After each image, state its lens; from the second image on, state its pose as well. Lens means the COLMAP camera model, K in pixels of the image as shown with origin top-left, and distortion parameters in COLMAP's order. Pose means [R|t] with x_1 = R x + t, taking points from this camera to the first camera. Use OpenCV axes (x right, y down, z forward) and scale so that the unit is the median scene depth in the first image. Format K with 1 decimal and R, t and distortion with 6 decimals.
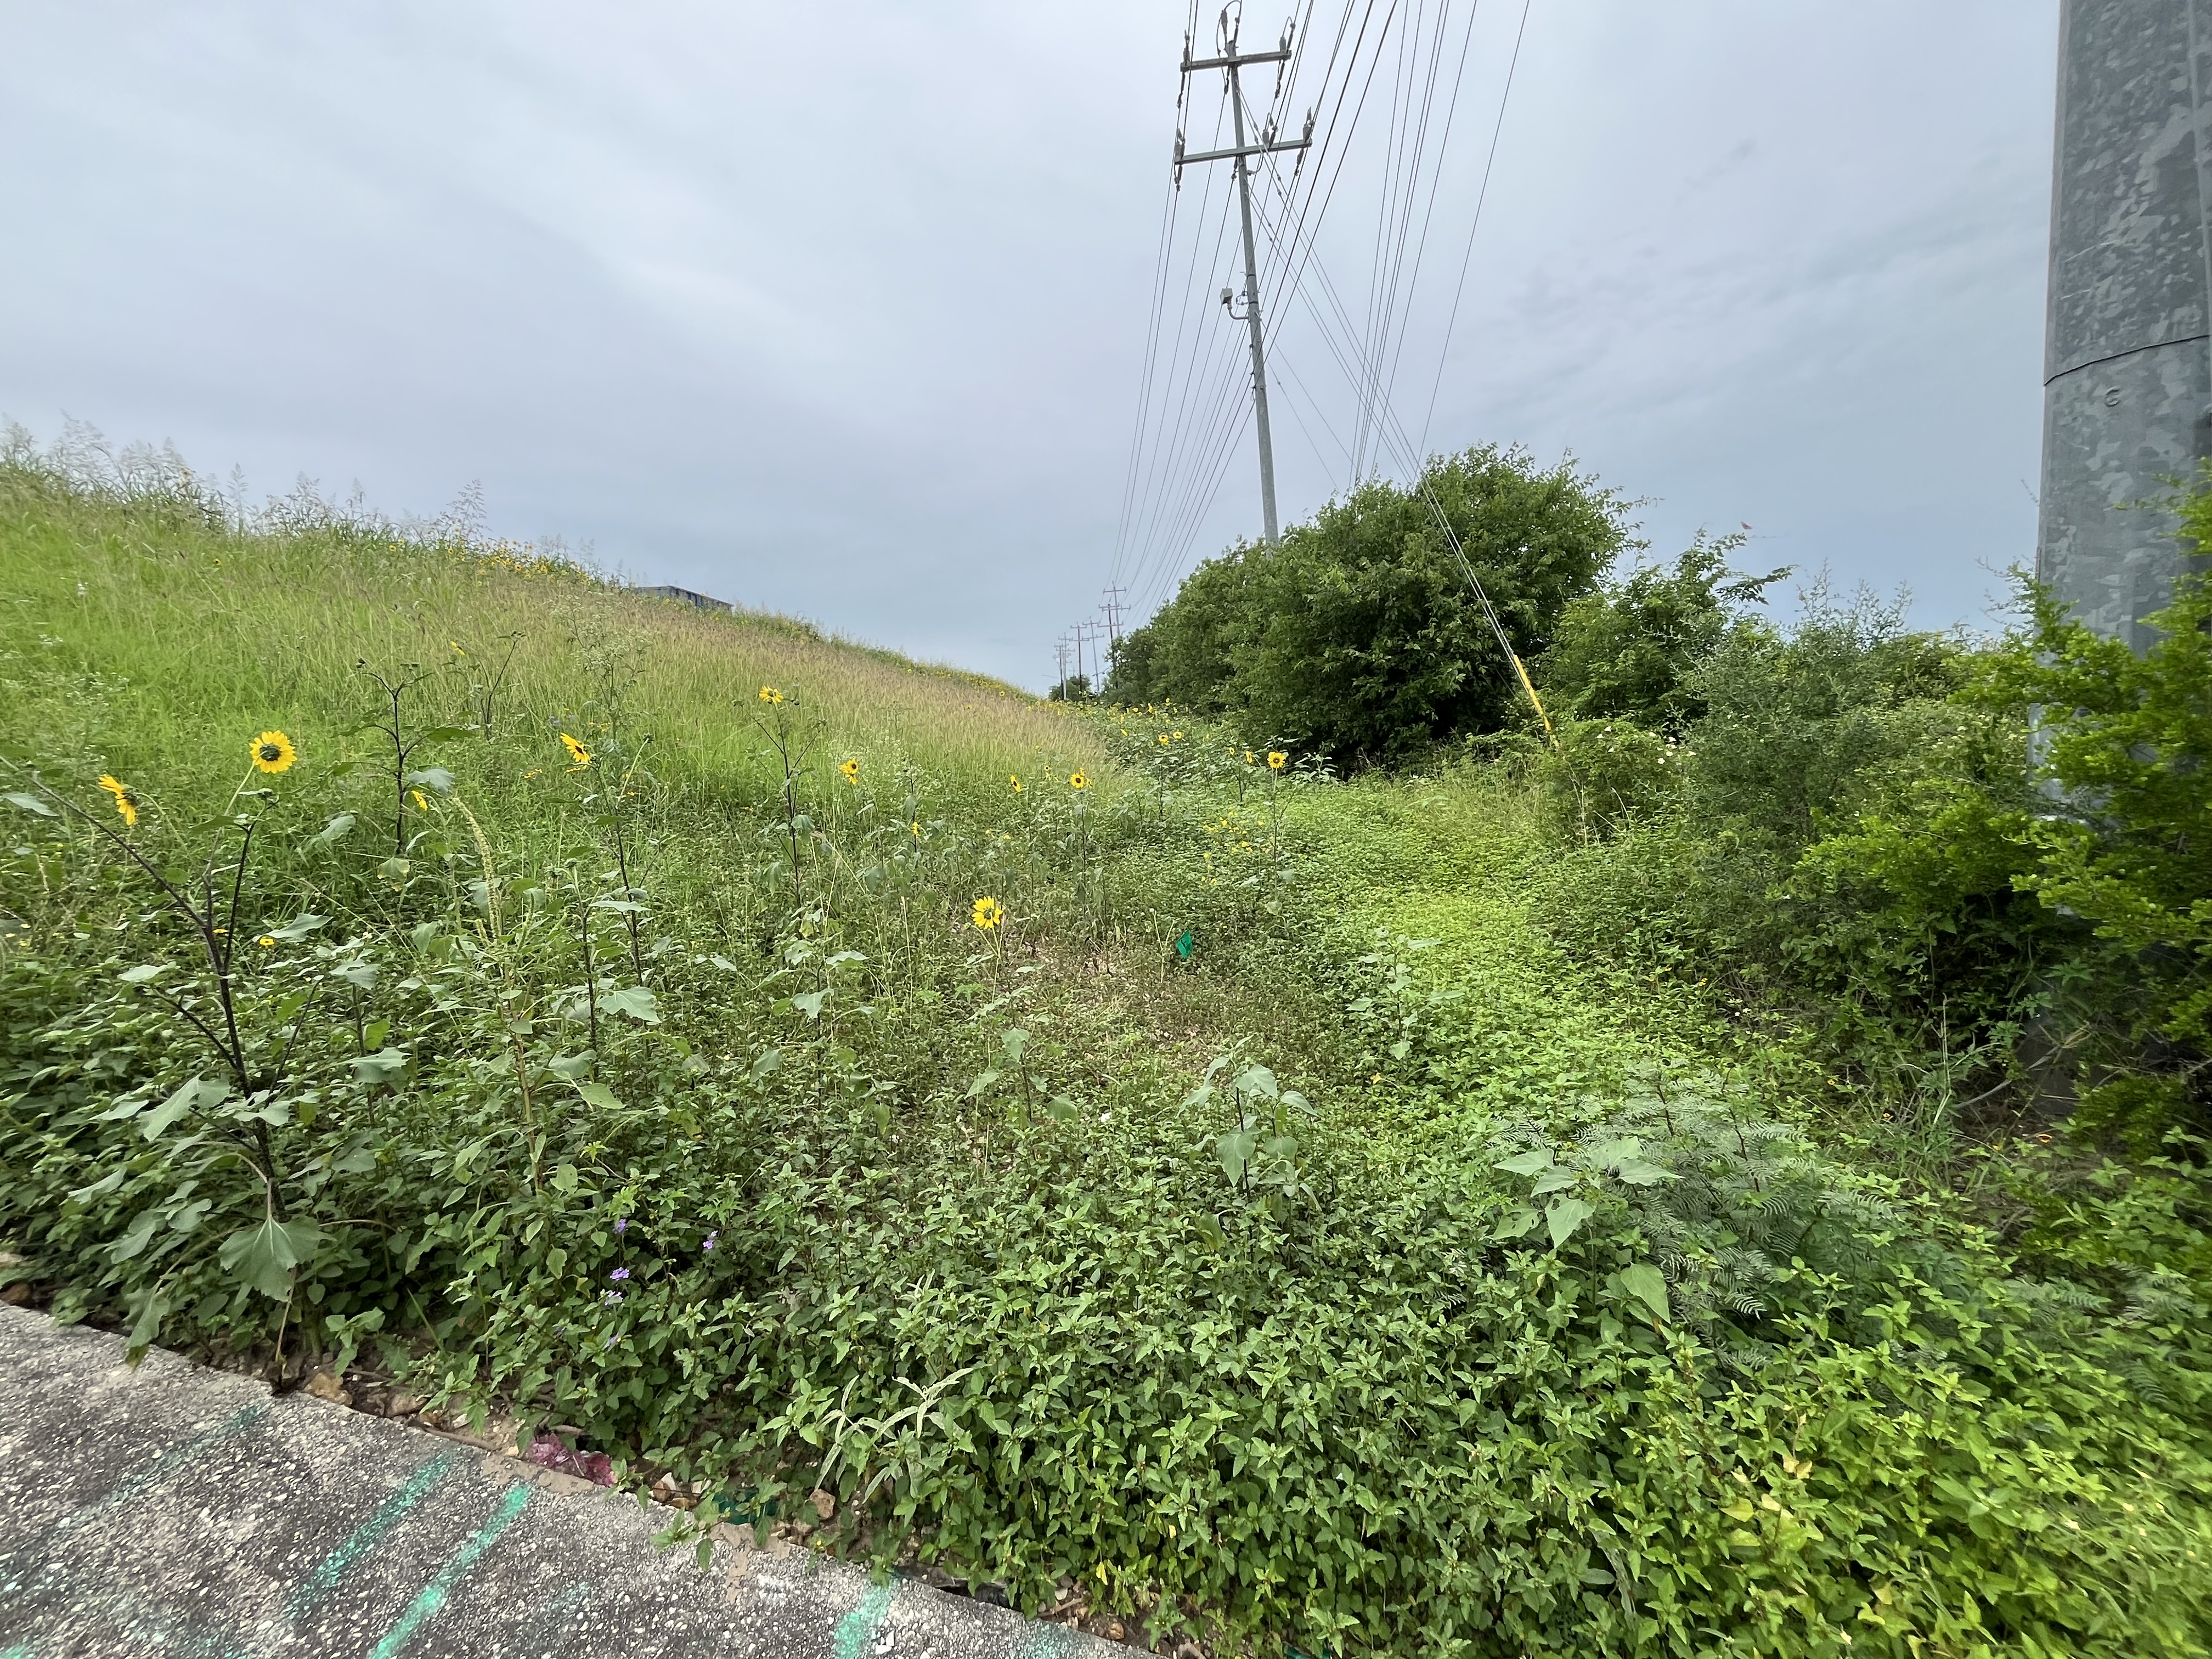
lens RADIAL K [[889.6, 0, 1106.2], [0, 889.6, 826.6], [0, 0, 1]] dist [-0.003509, 0.000029]
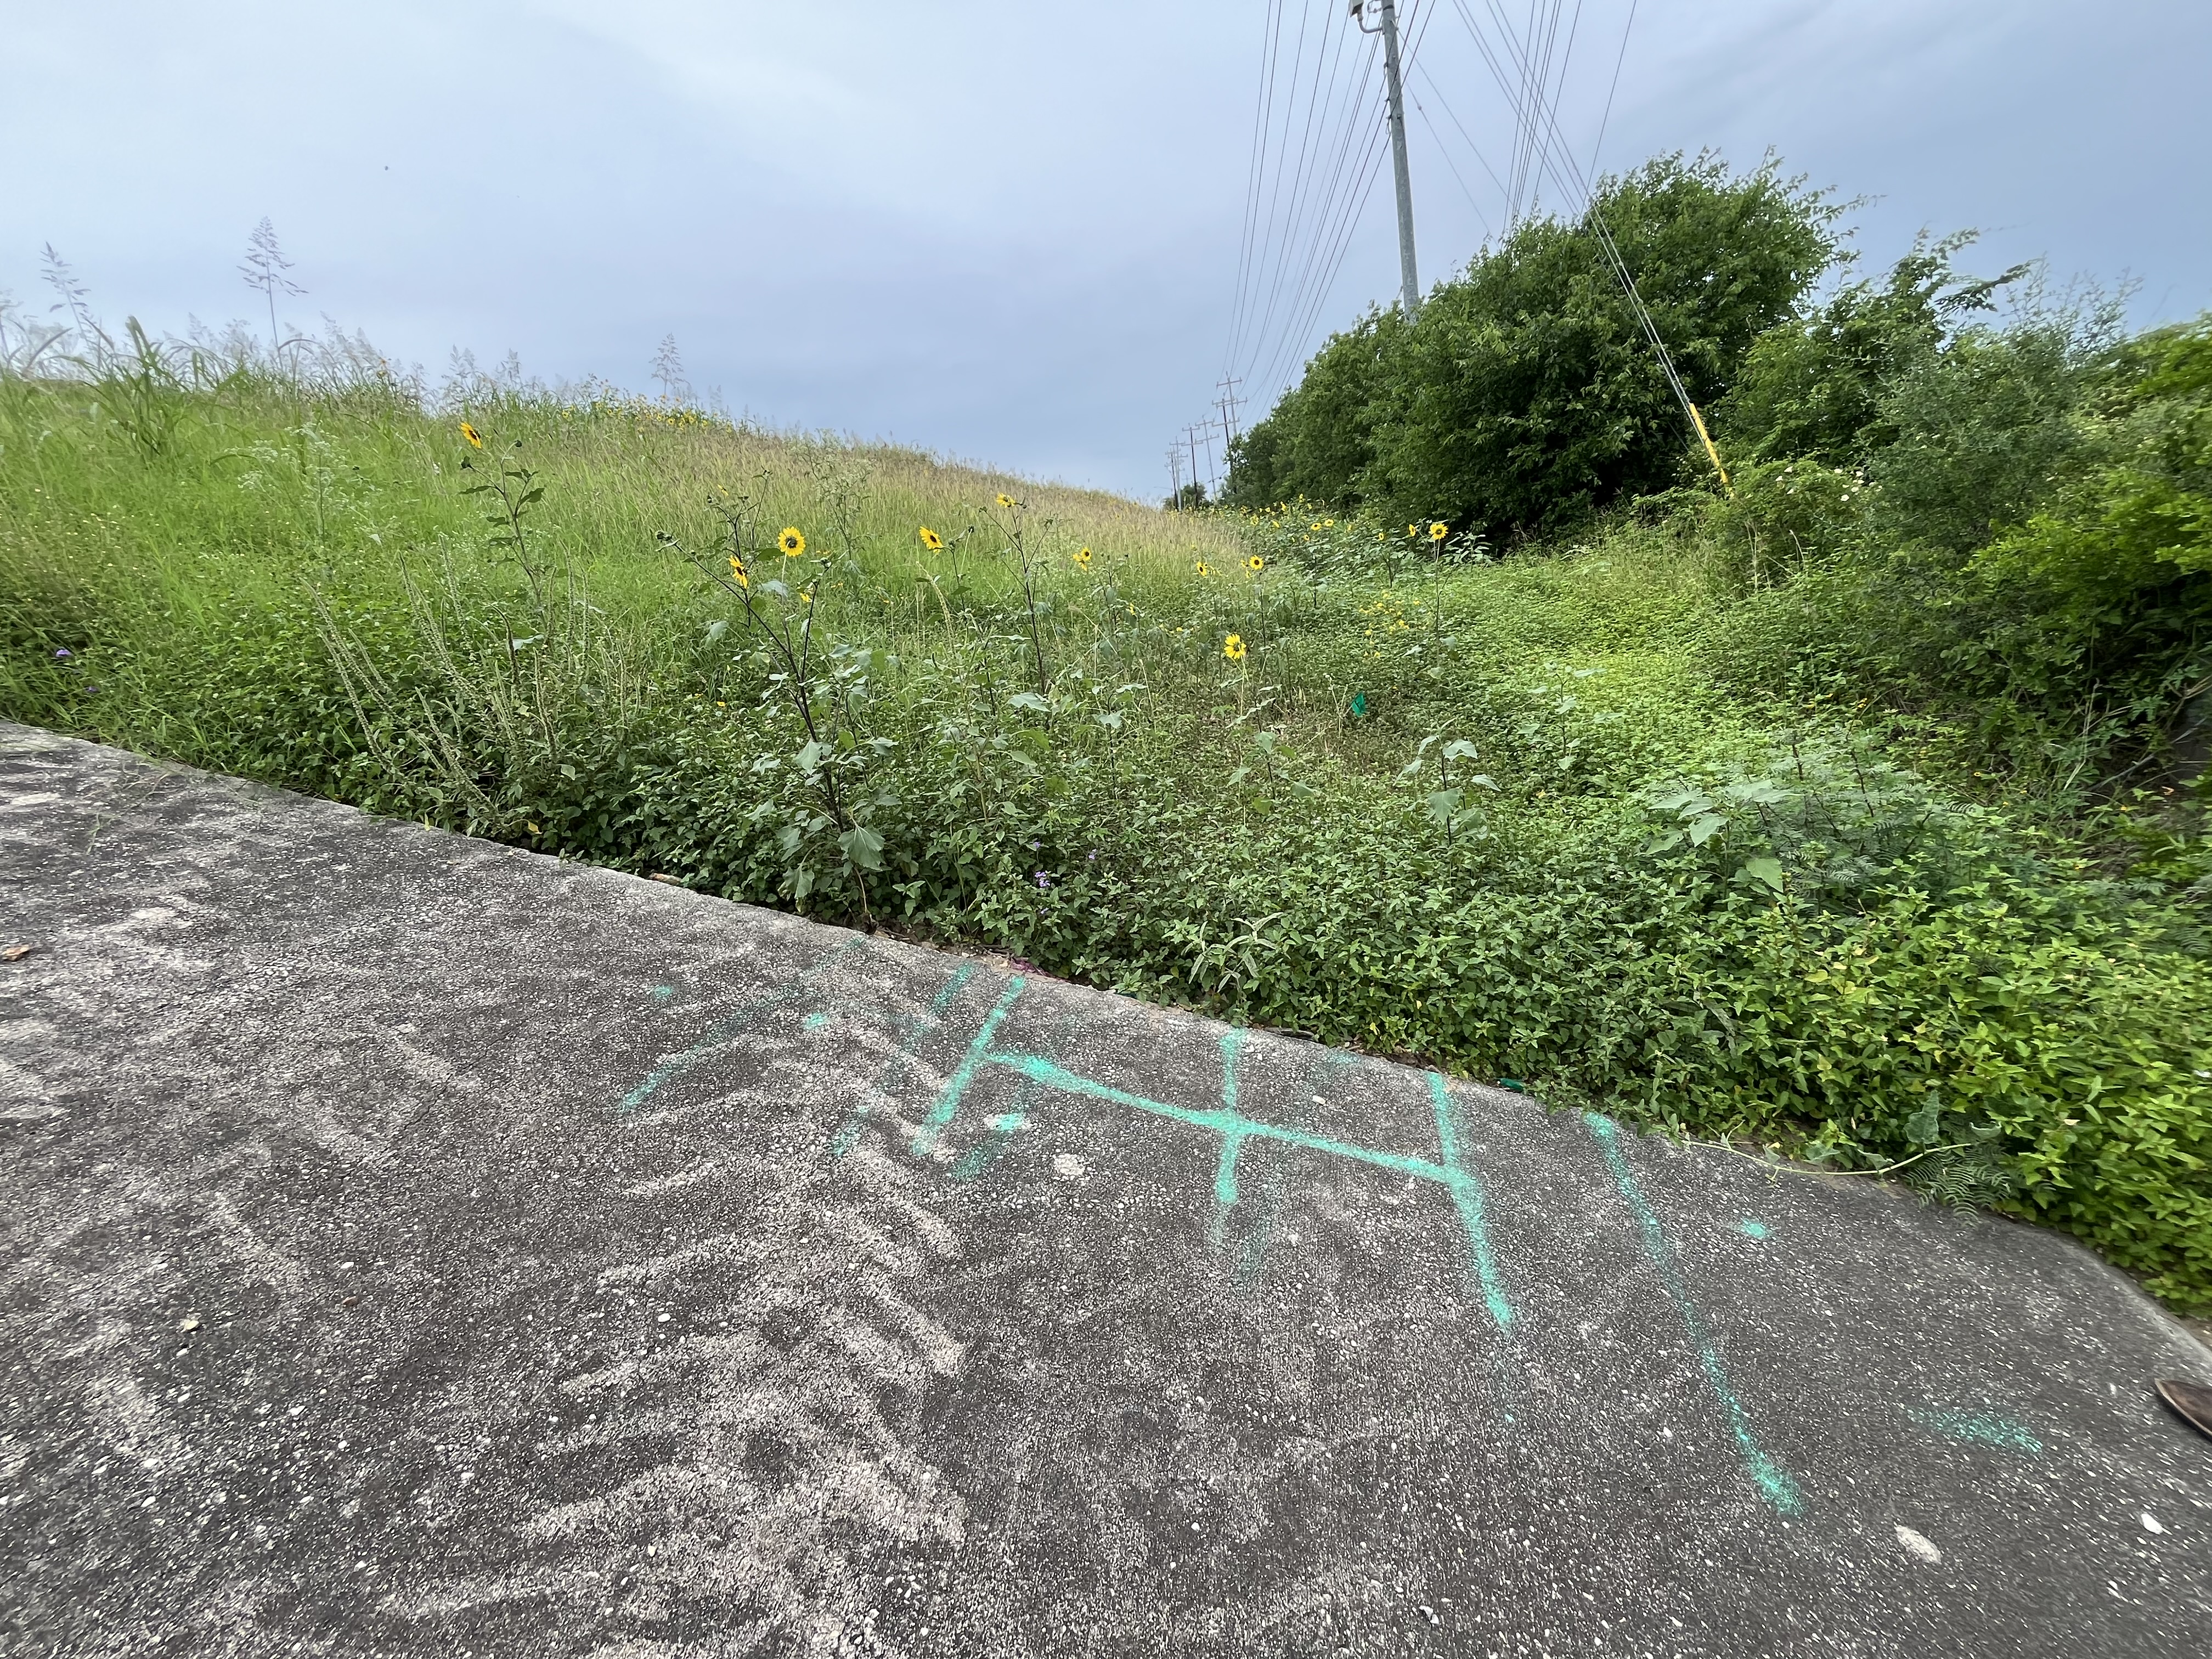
lens RADIAL K [[889.6, 0, 1104.2], [0, 889.6, 826.7], [0, 0, 1]] dist [-0.003509, 0.000029]
pose [[0.988505, -0.041918, -0.145264, -0.042879], [0.069476, 0.979285, 0.190192, 0.027797], [0.134282, -0.198098, 0.970940, -0.098109]]
